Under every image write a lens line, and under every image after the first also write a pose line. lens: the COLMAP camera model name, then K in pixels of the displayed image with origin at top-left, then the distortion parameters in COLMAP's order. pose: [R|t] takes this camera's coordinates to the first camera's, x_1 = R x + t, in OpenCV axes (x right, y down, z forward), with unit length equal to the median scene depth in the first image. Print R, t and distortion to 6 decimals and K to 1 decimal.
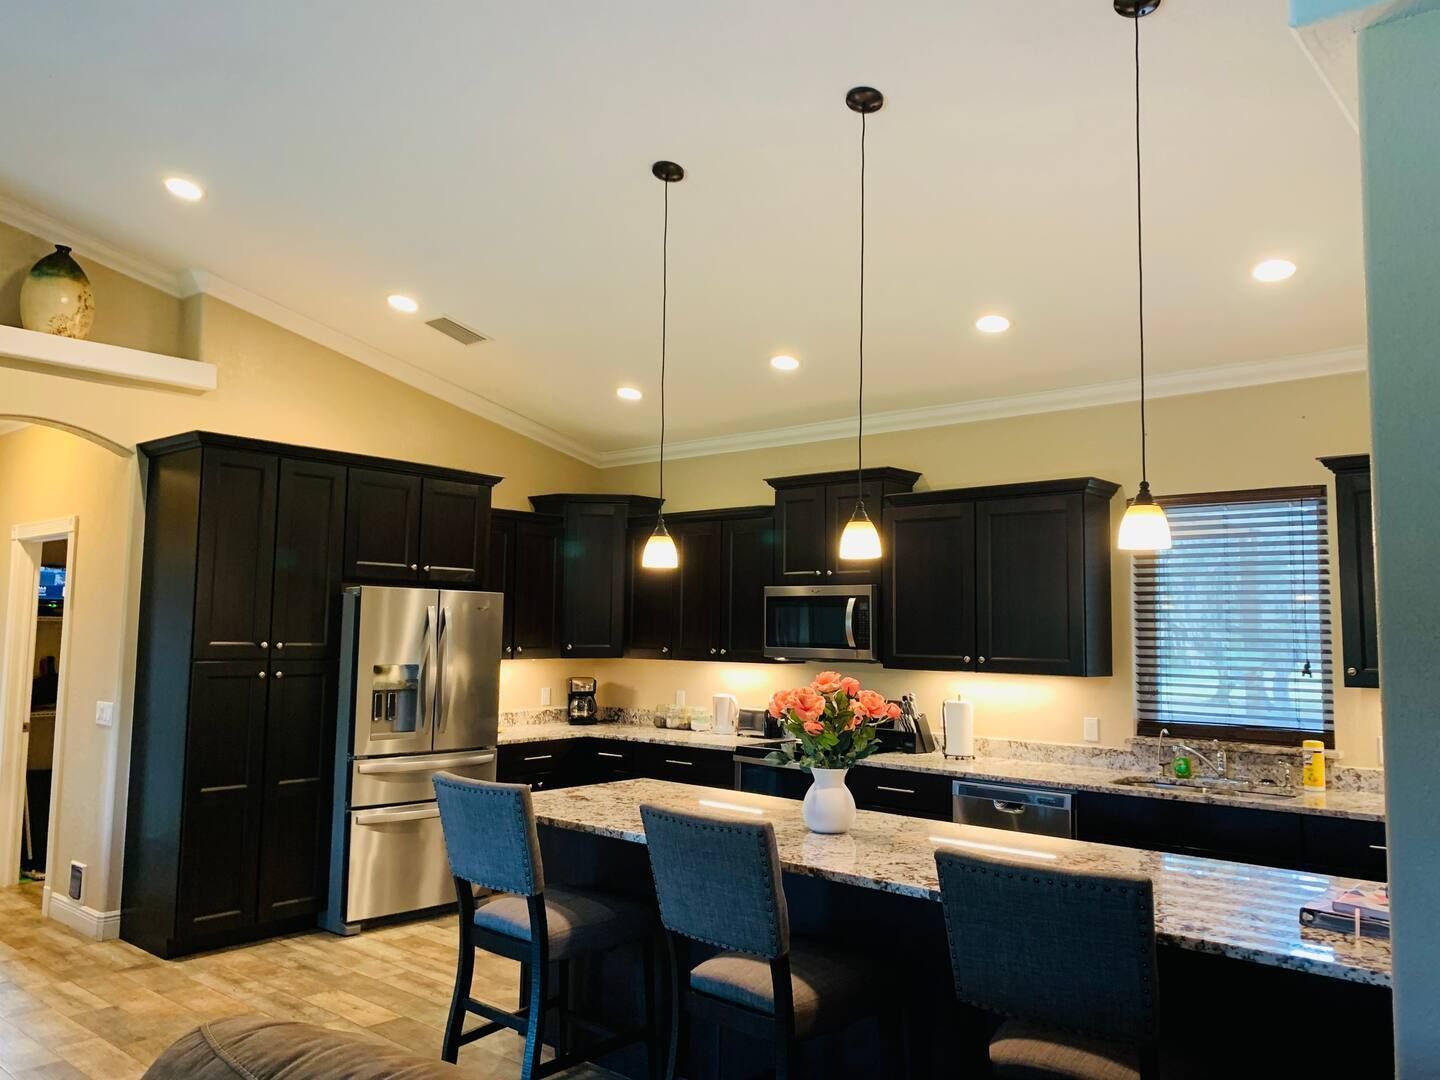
lens RADIAL K [[1082.8, 0, 726.7], [0, 1082.8, 544.6], [0, 0, 1]] dist [0.036864, -0.042704]
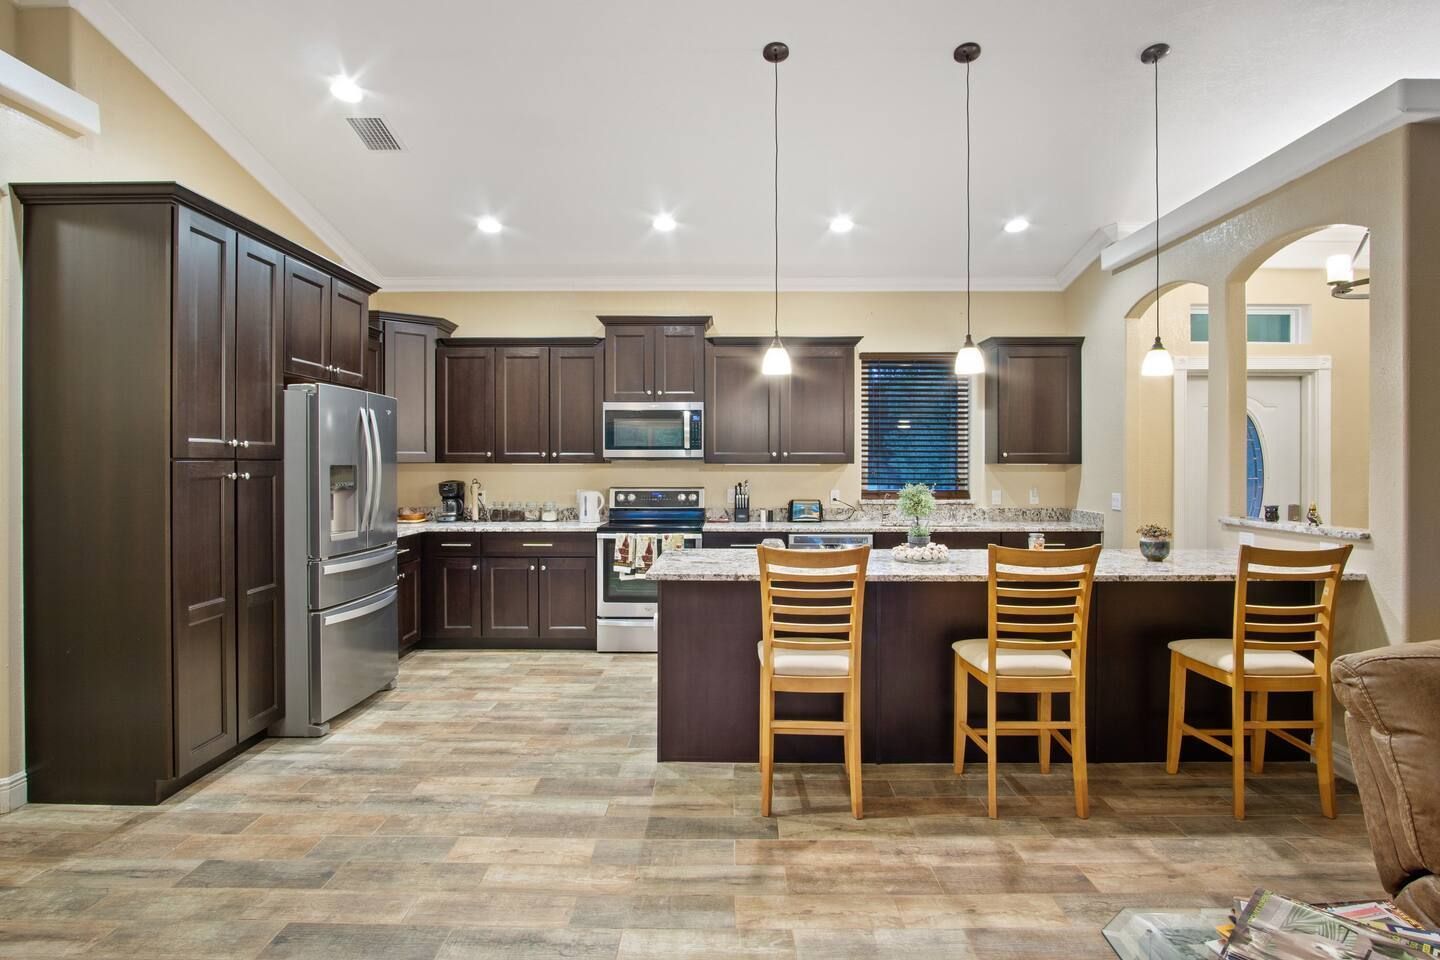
lens RADIAL K [[754.8, 0, 724.0], [0, 754.8, 471.5], [0, 0, 1]] dist [-0.016011, -0.000351]
pose [[0.770124, -0.022934, 0.637481, -0.500011], [-0.041934, 0.995372, 0.086469, 0.044396], [-0.636514, -0.093324, 0.765598, 0.266960]]
